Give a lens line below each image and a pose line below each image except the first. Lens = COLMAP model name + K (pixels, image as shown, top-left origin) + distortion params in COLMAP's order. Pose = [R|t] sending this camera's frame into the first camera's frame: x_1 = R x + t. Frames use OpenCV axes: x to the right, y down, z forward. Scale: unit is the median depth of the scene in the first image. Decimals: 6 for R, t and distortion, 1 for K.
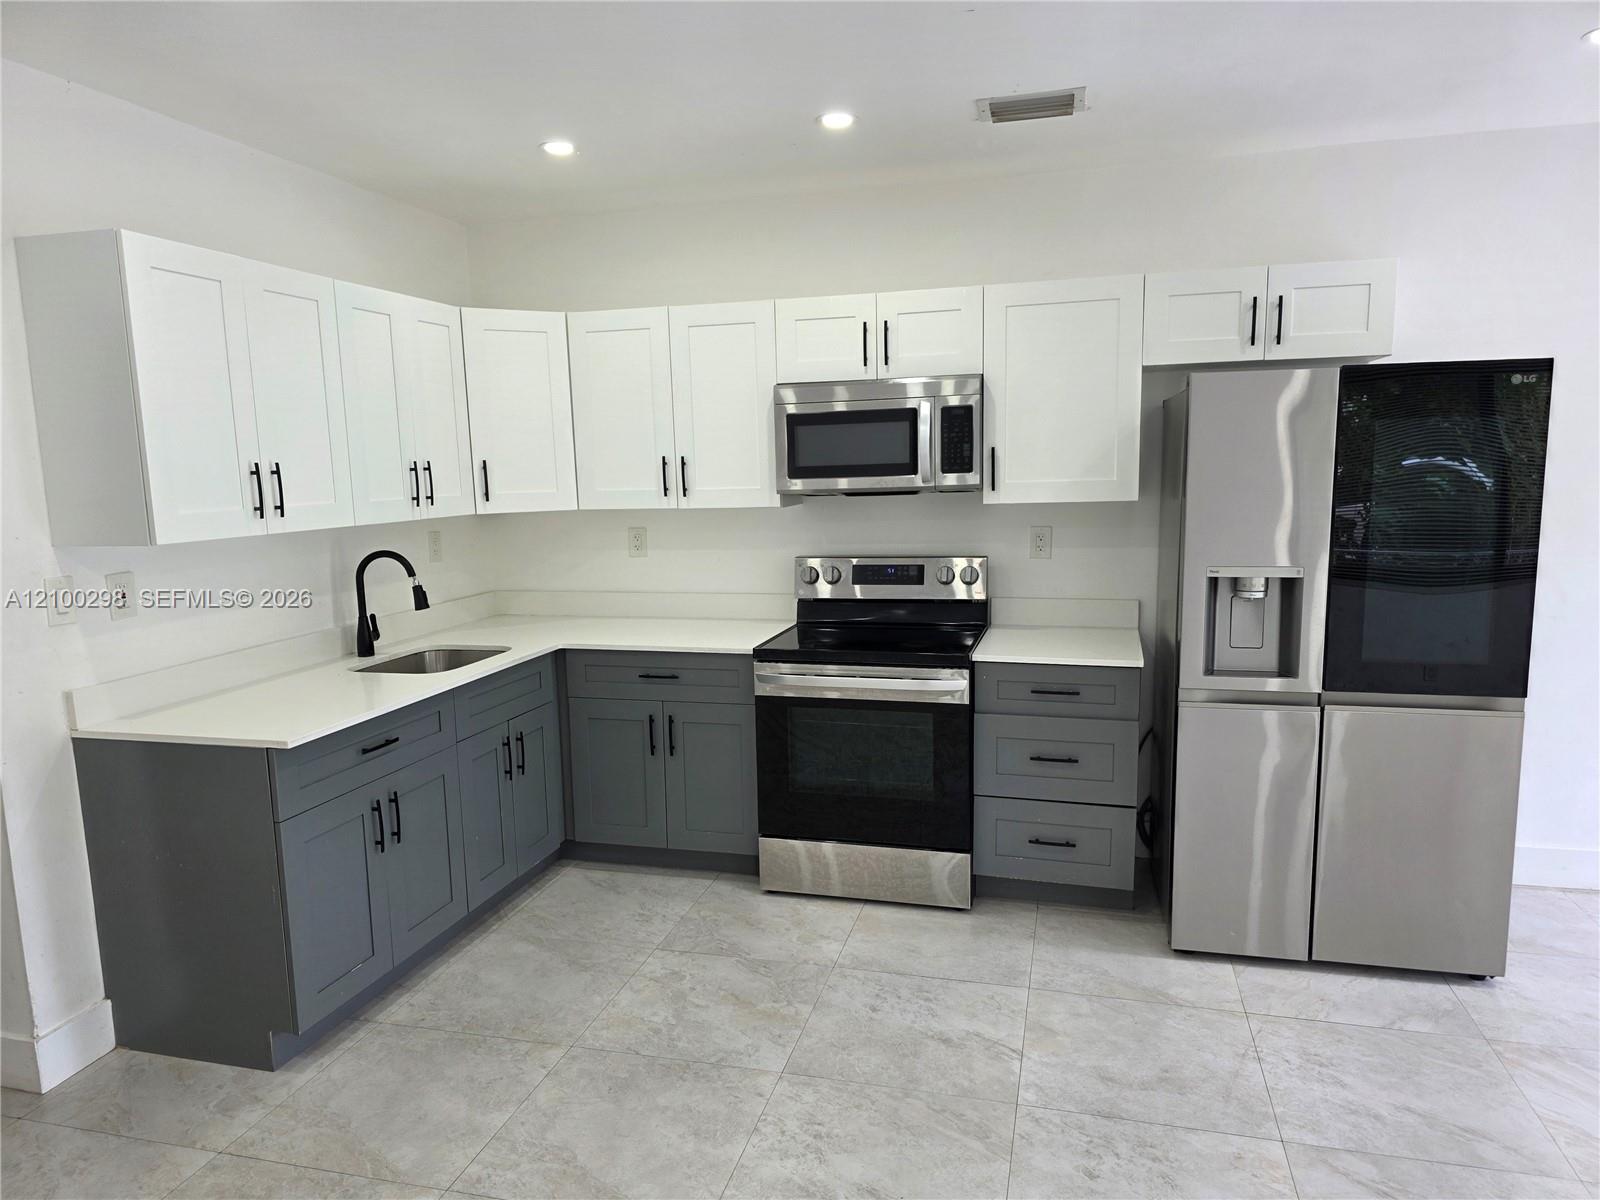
lens RADIAL K [[1074.9, 0, 803.2], [0, 1074.9, 609.0], [0, 0, 1]] dist [0.076829, -0.084309]
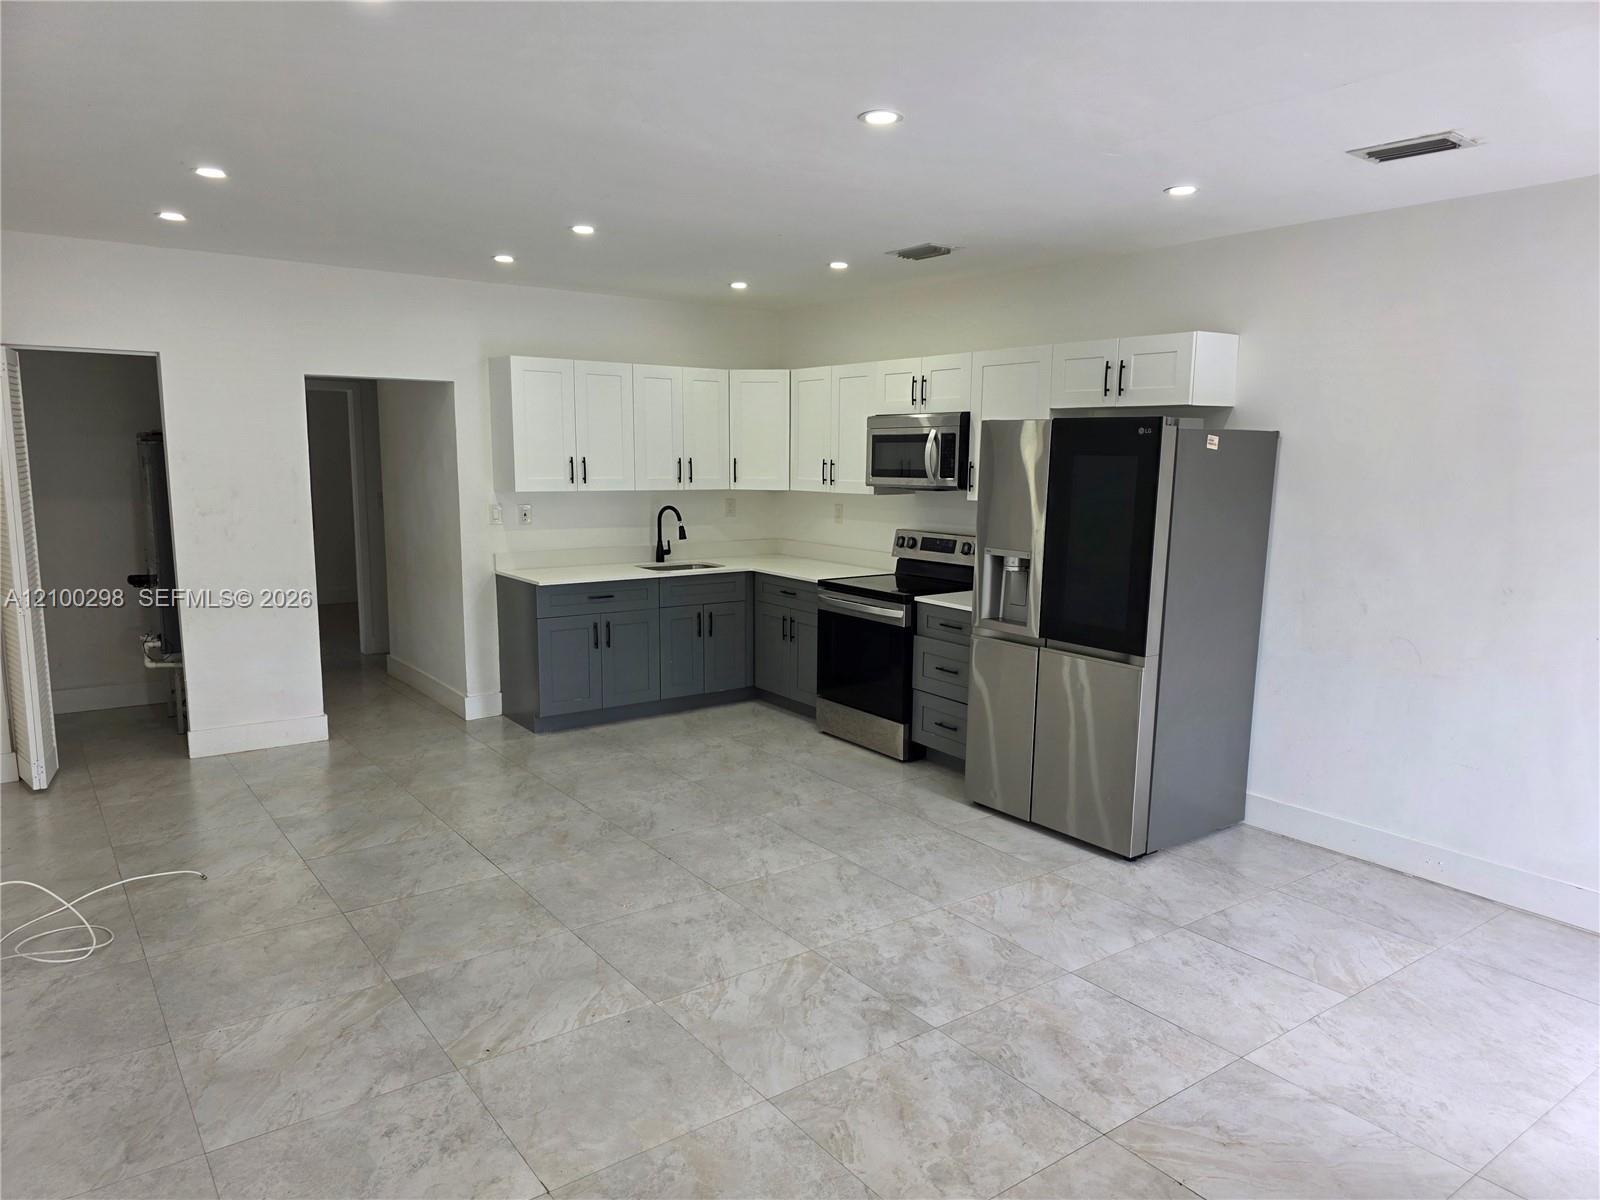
lens RADIAL K [[1074.9, 0, 803.2], [0, 1074.9, 609.0], [0, 0, 1]] dist [0.076829, -0.084309]
pose [[0.778954, 0.123078, -0.614884, 0.957375], [-0.114486, 0.991982, 0.053525, -0.003718], [0.616541, 0.028703, 0.786799, -0.300417]]
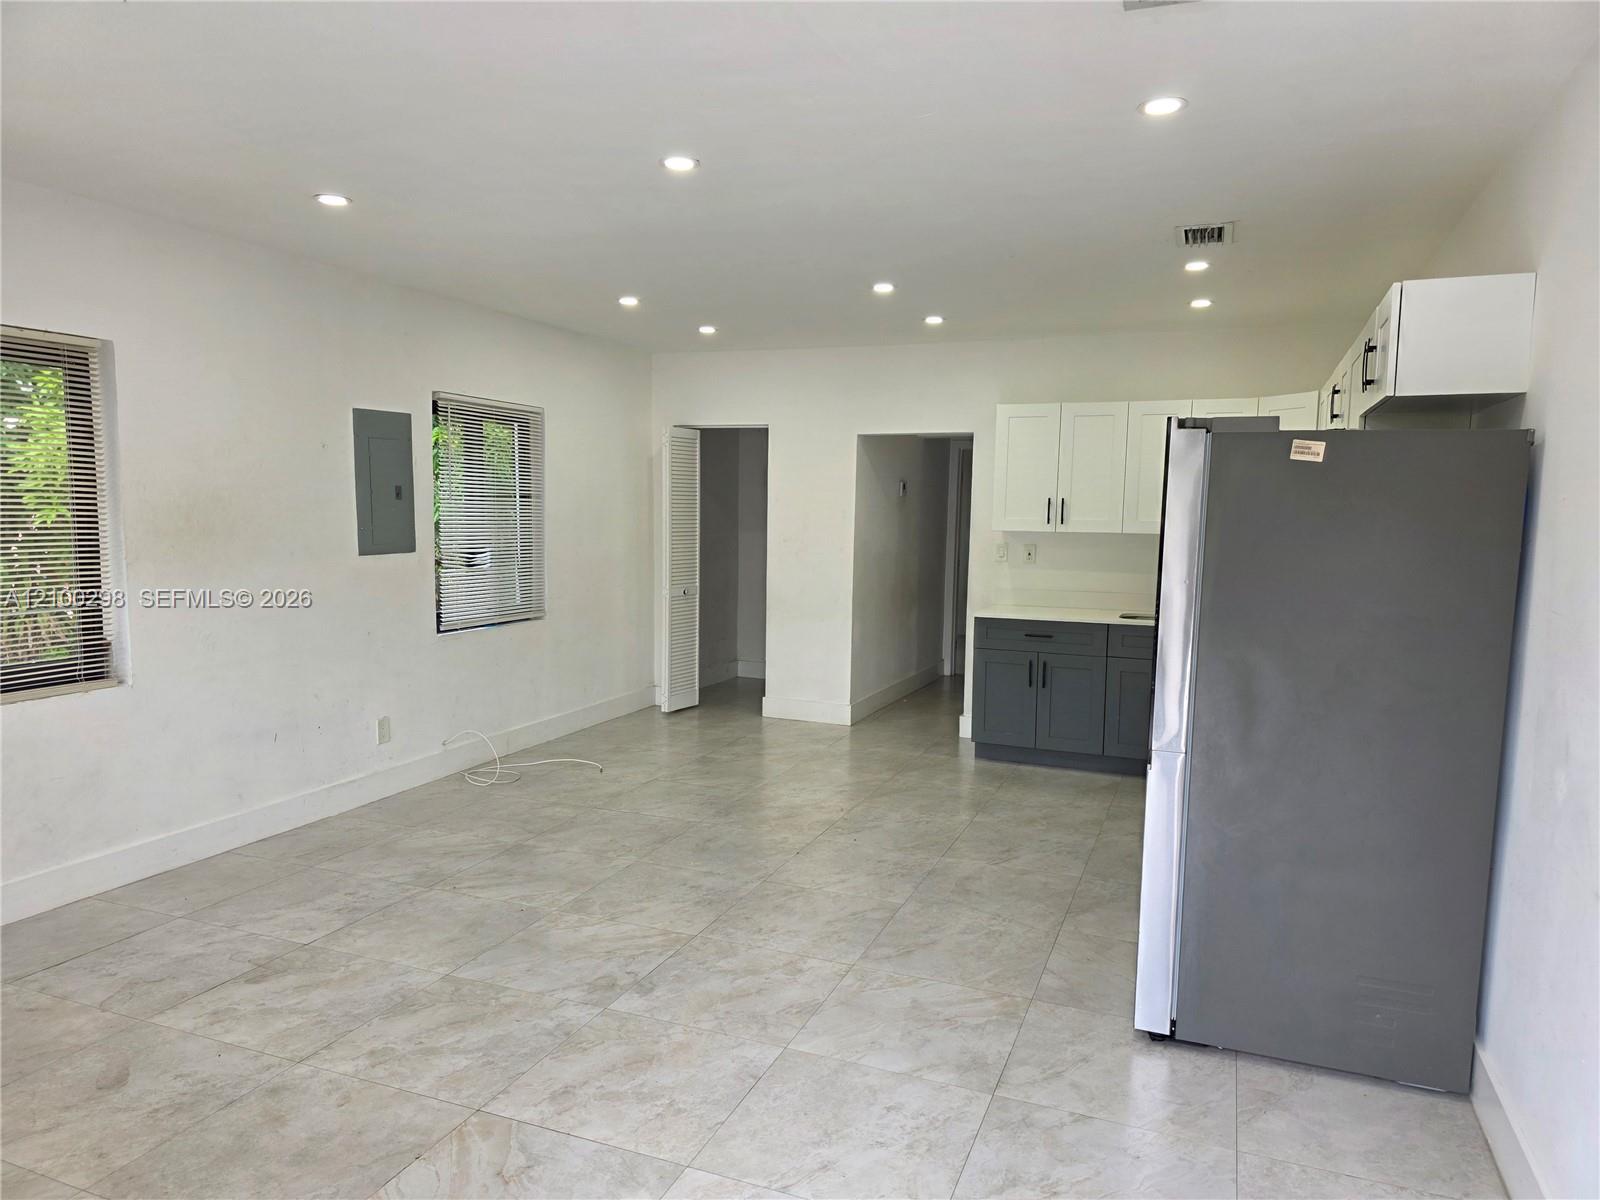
lens RADIAL K [[1074.9, 0, 803.2], [0, 1074.9, 609.0], [0, 0, 1]] dist [0.076829, -0.084309]
pose [[-0.120531, 0.117916, -0.985682, 1.372405], [-0.152126, 0.978998, 0.135719, -0.110016], [0.980984, 0.166306, -0.100062, 0.626364]]
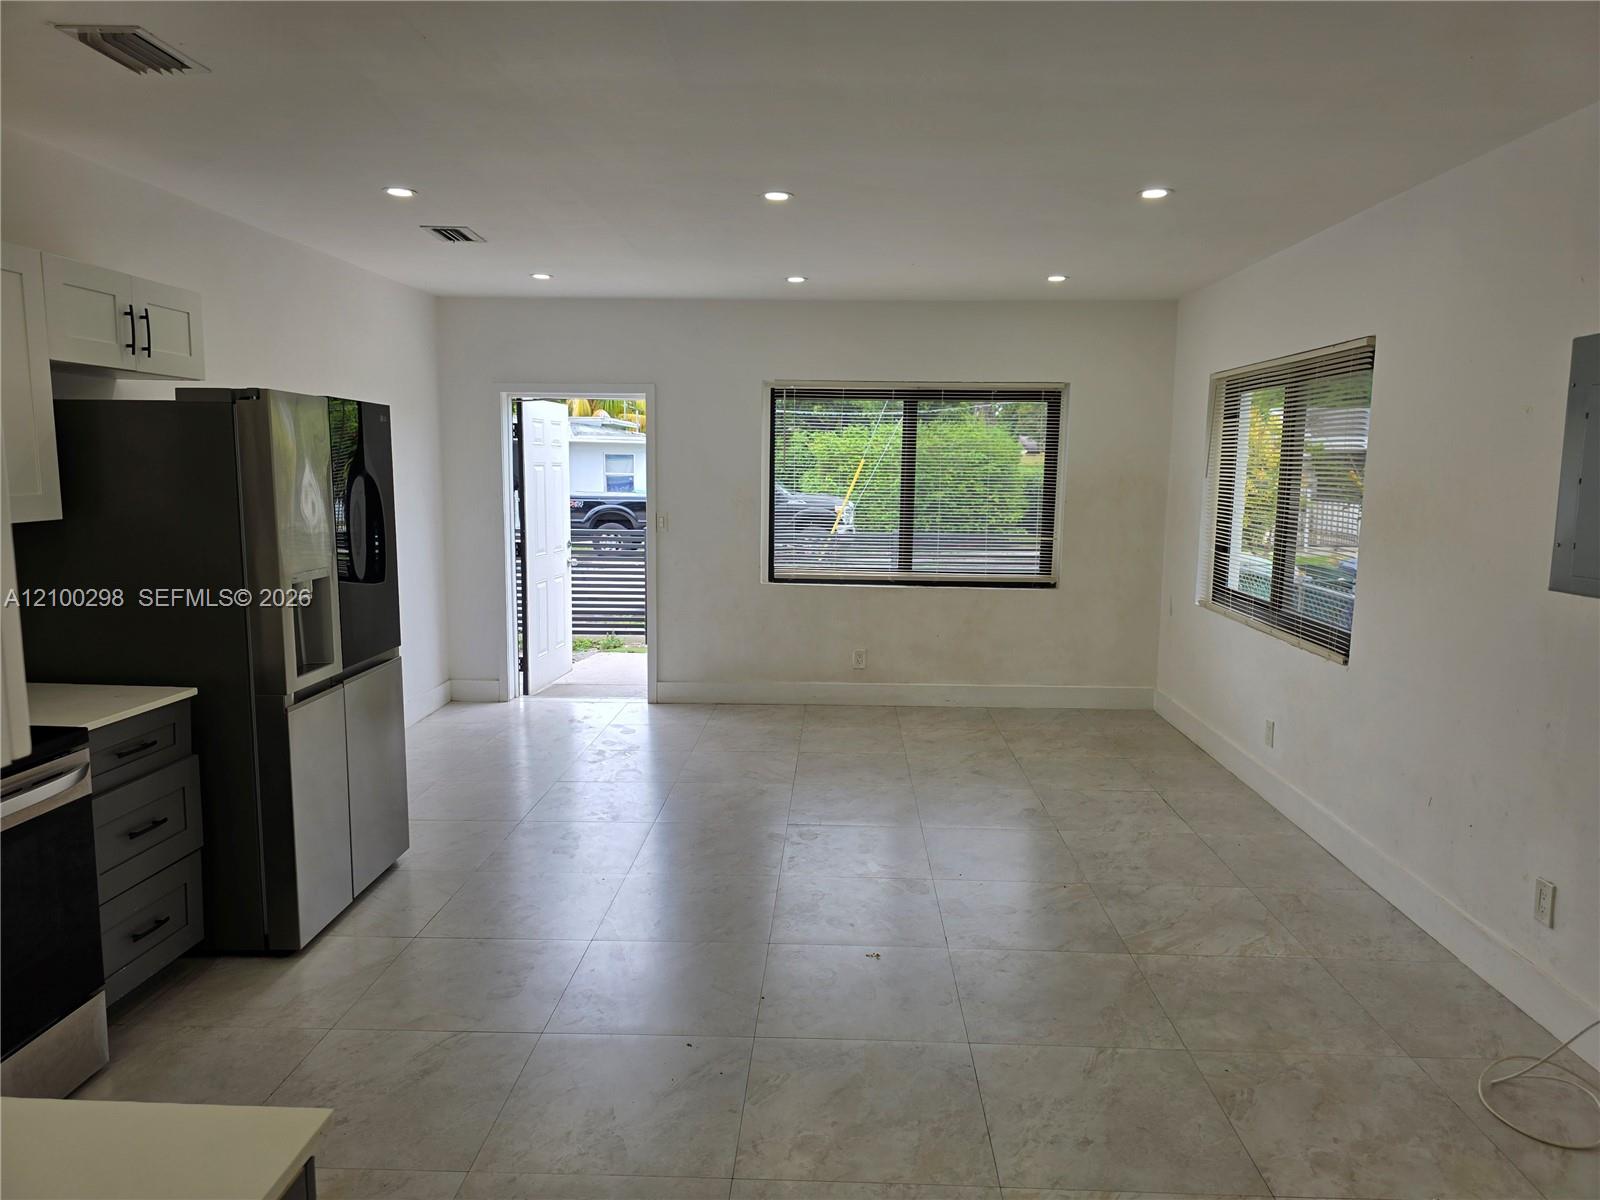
lens RADIAL K [[1074.9, 0, 803.2], [0, 1074.9, 609.0], [0, 0, 1]] dist [0.076829, -0.084309]
pose [[-0.218243, -0.111743, 0.969476, -0.657549], [0.131589, 0.980981, 0.142692, -0.078787], [-0.966982, 0.158714, -0.199388, 0.631016]]
